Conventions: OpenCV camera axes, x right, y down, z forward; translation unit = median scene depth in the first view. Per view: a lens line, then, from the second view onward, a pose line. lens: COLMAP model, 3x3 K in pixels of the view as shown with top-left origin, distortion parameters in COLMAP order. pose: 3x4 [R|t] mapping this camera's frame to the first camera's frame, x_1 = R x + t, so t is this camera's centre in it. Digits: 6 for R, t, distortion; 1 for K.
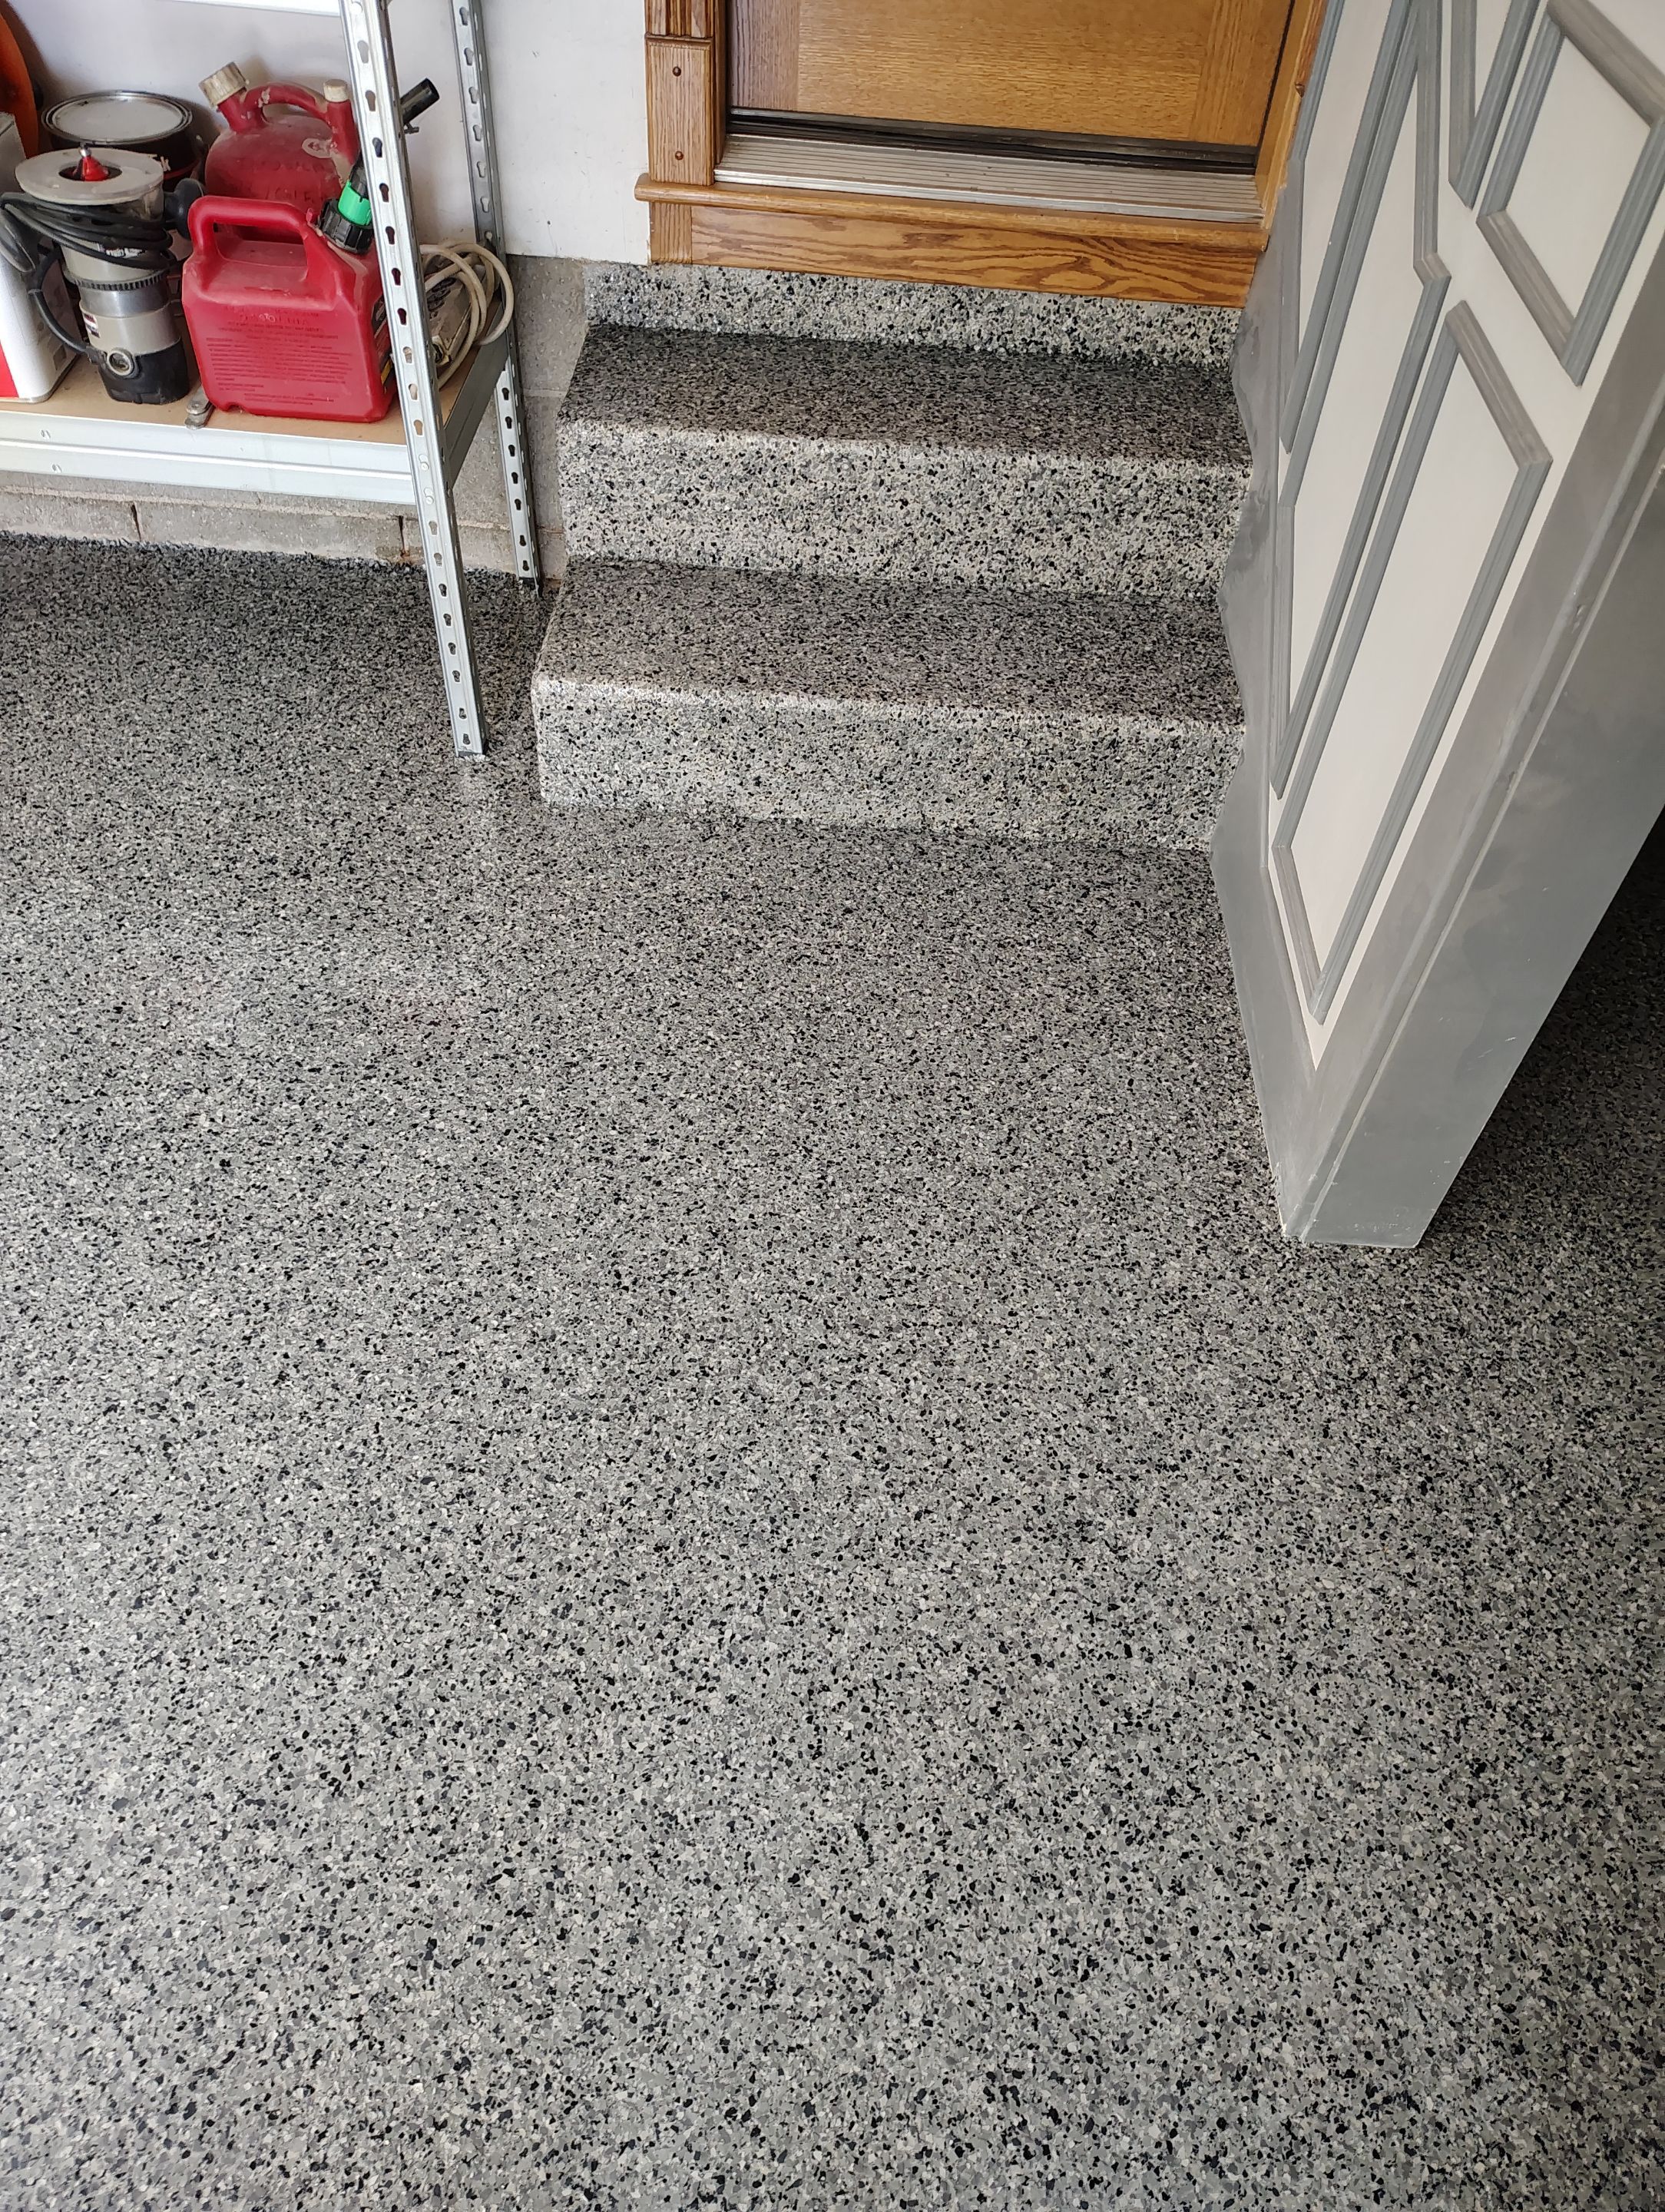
lens RADIAL K [[1518.6, 0, 864.3], [0, 1518.6, 1128.1], [0, 0, 1]] dist [0.038687, -0.044612]
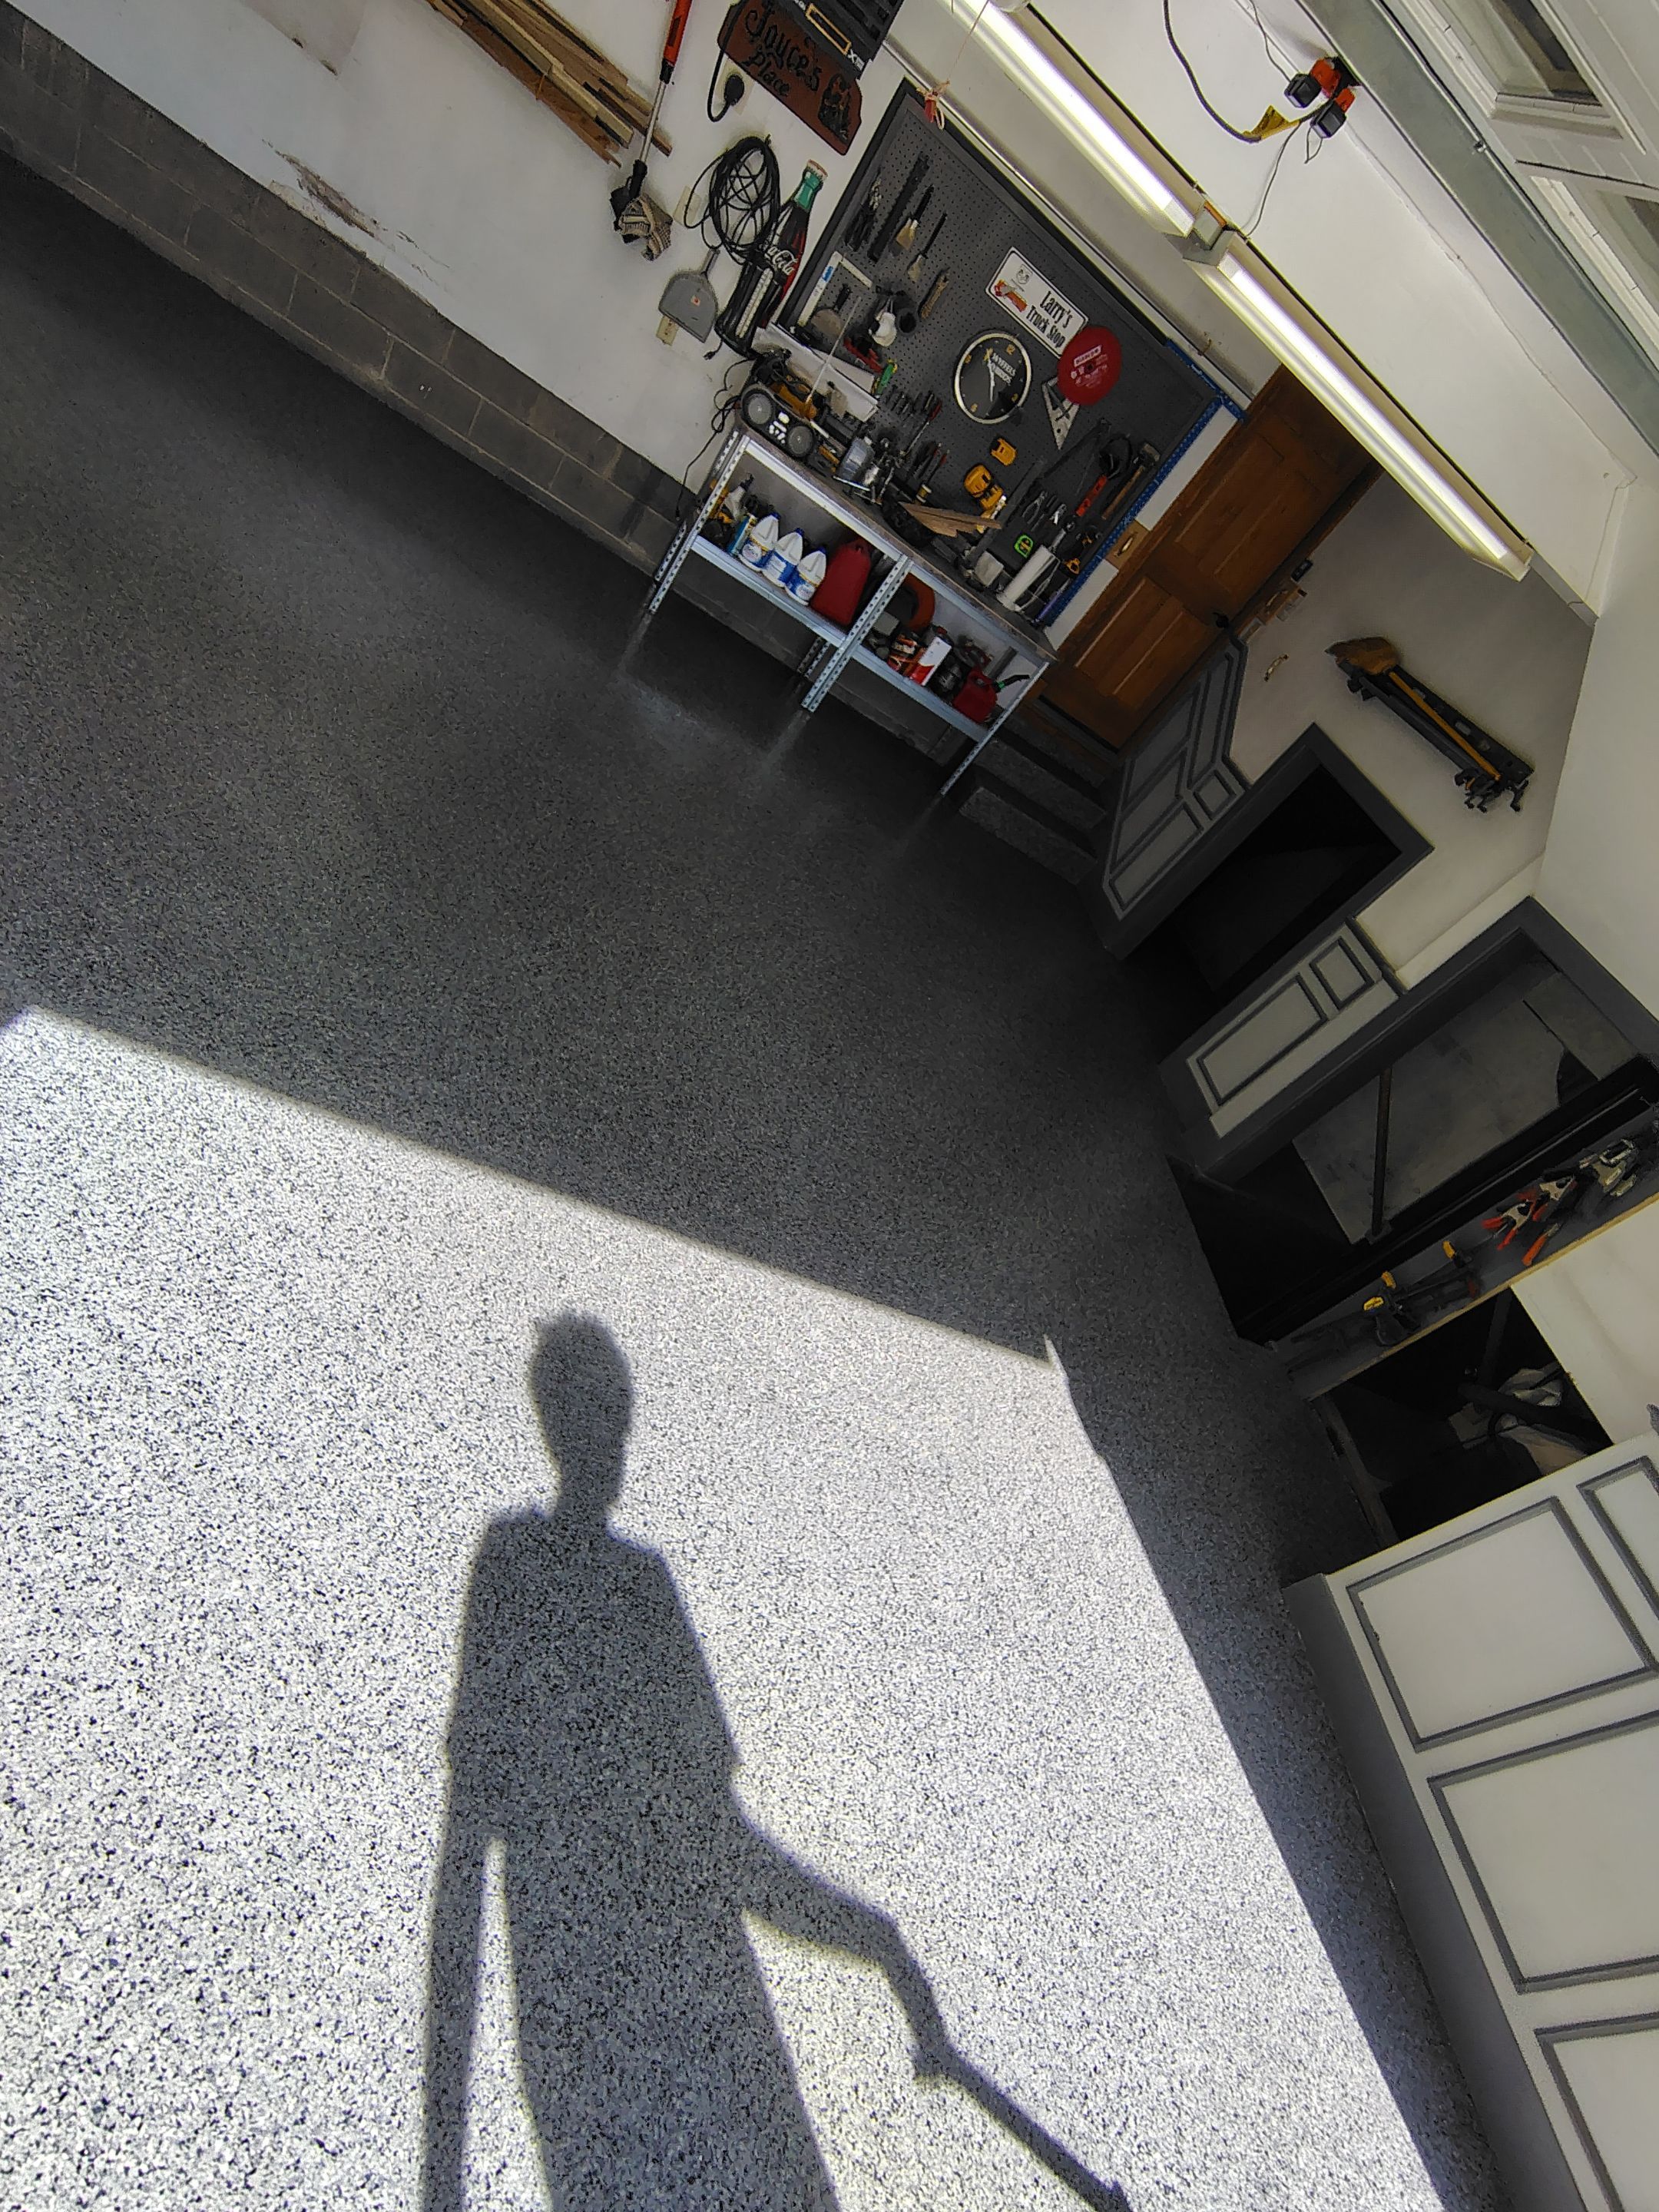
lens RADIAL K [[1049.4, 0, 829.4], [0, 1049.4, 1099.1], [0, 0, 1]] dist [-0.010072, 0.004874]
pose [[0.856397, 0.300029, 0.420199, -1.821193], [-0.250114, 0.953043, -0.170737, 1.362055], [-0.451694, 0.041121, 0.891225, -1.681132]]
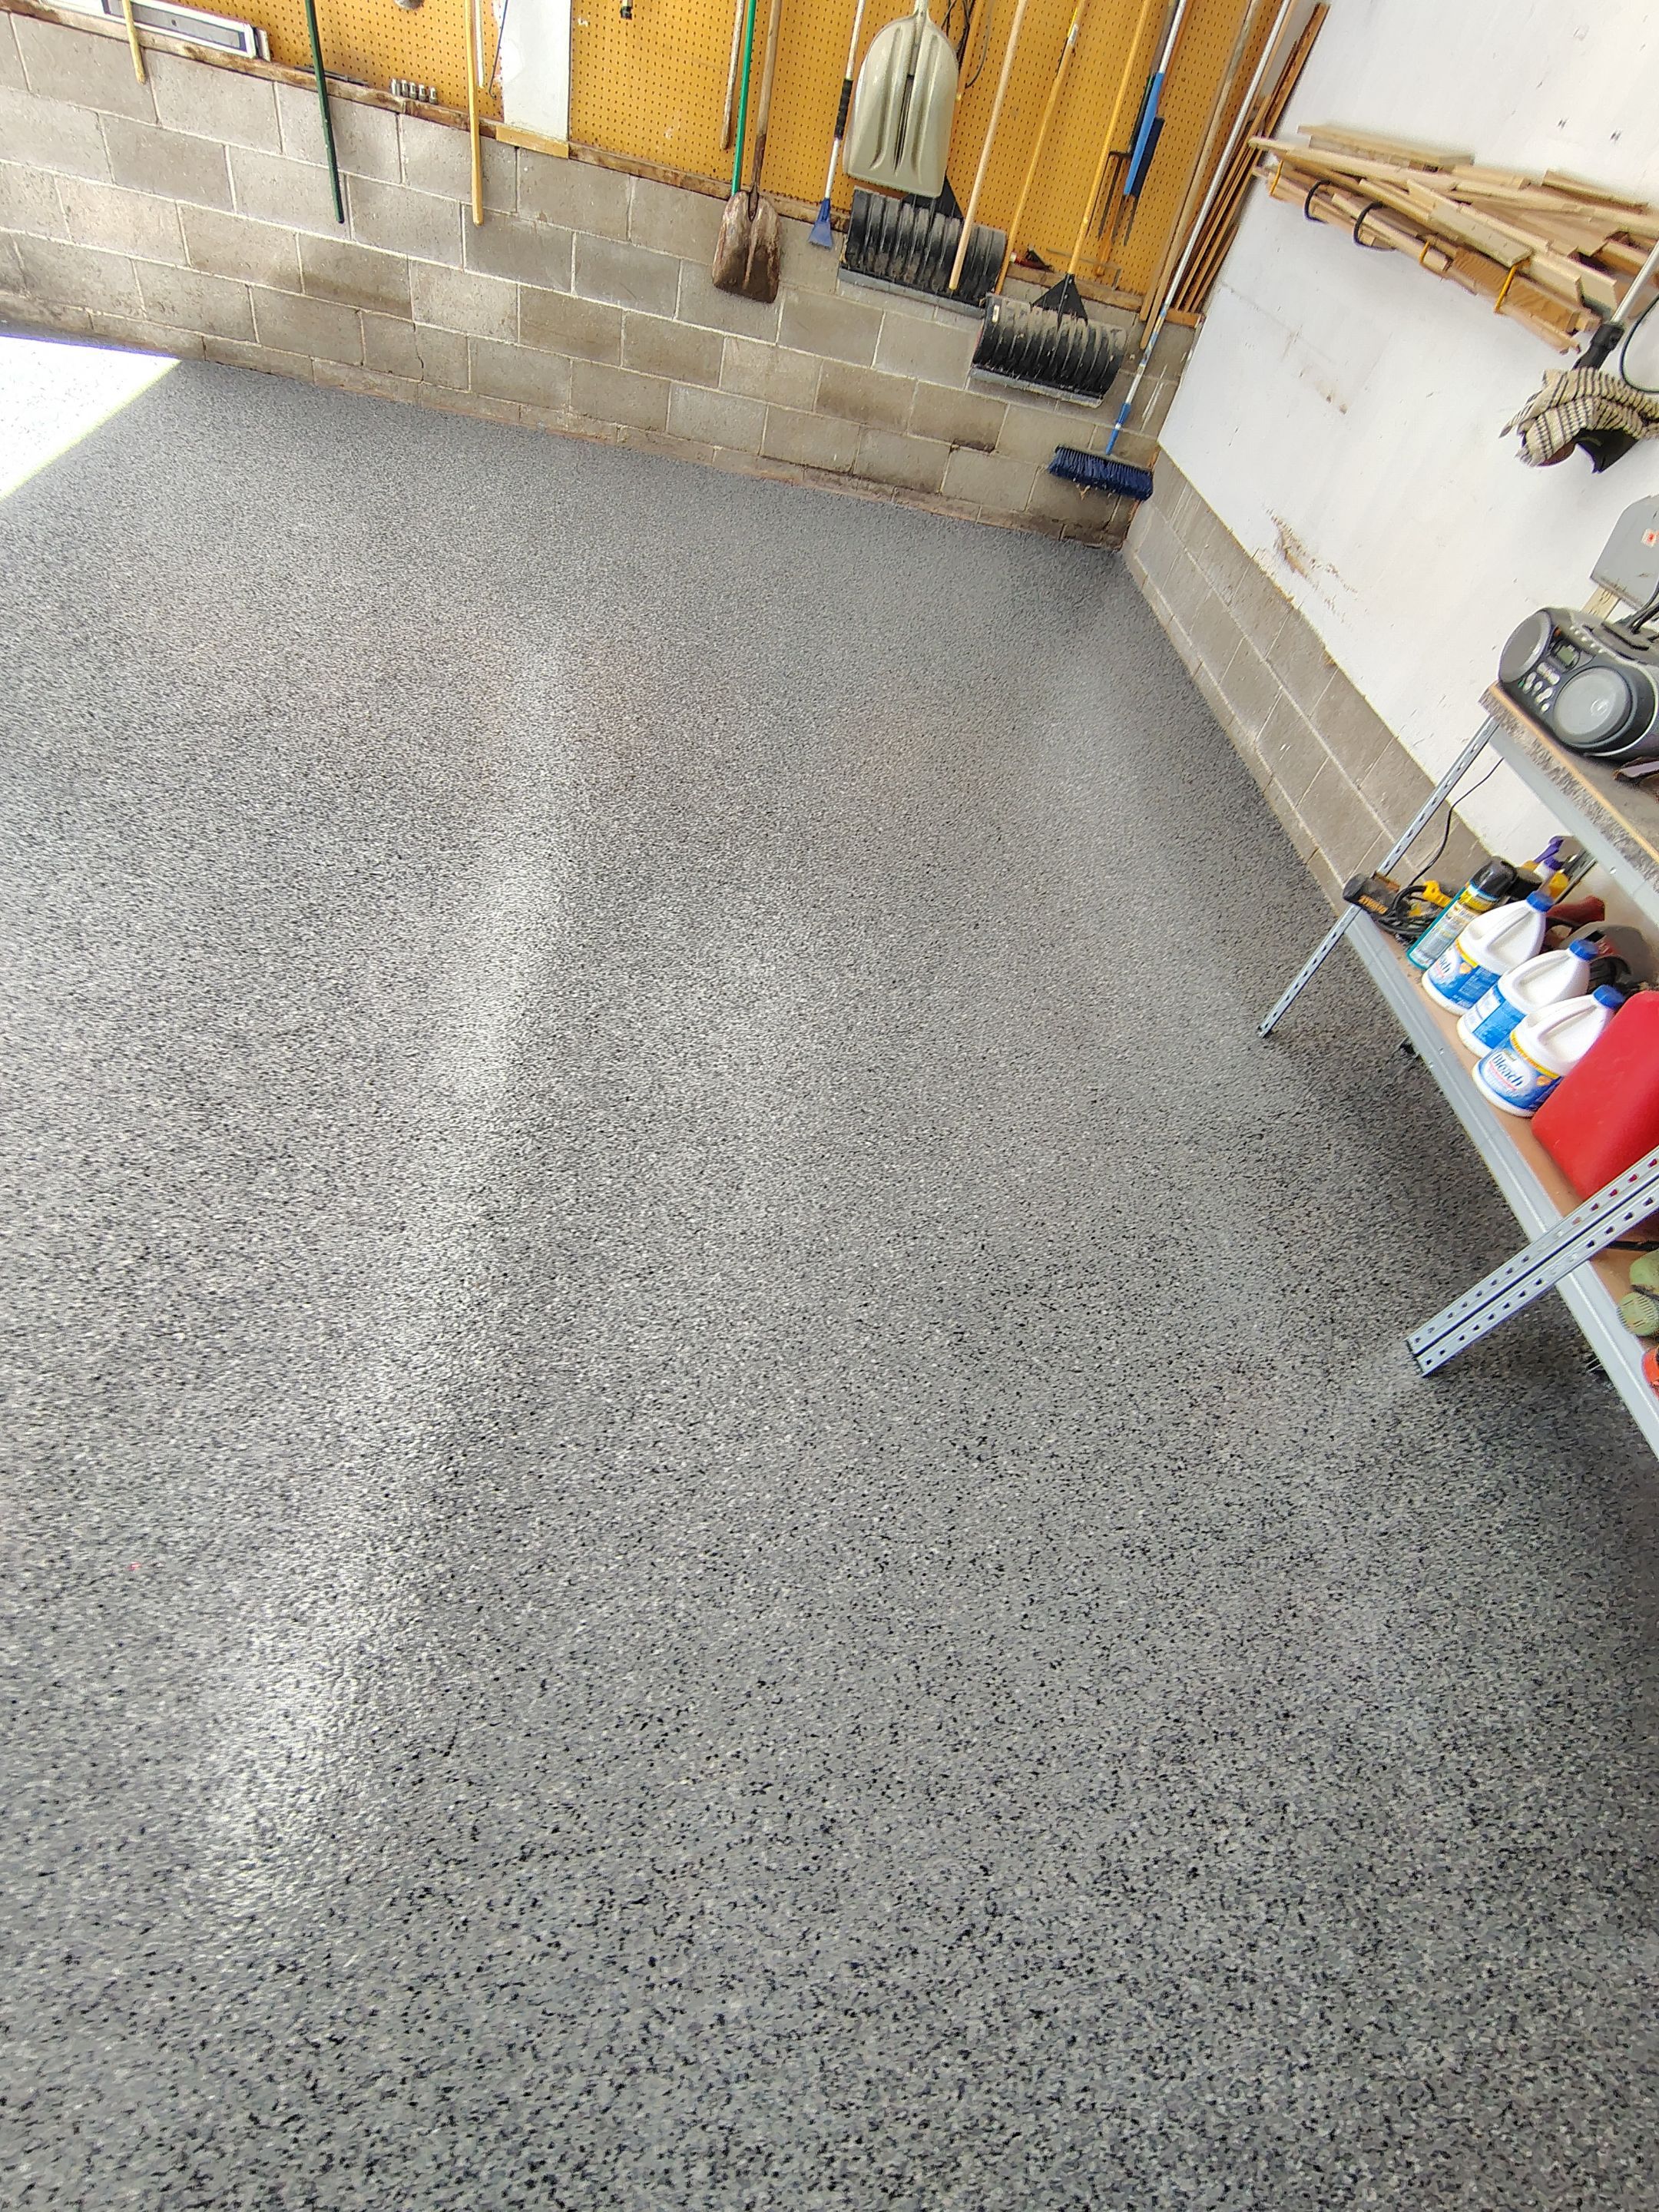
lens RADIAL K [[1039.1, 0, 819.3], [0, 1039.1, 1094.0], [0, 0, 1]] dist [-0.004674, 0.000520]
pose [[0.100204, 0.704814, -0.702279, -0.292303], [-0.872716, 0.401237, 0.278164, -0.198388], [0.477834, 0.585017, 0.655308, -0.092720]]
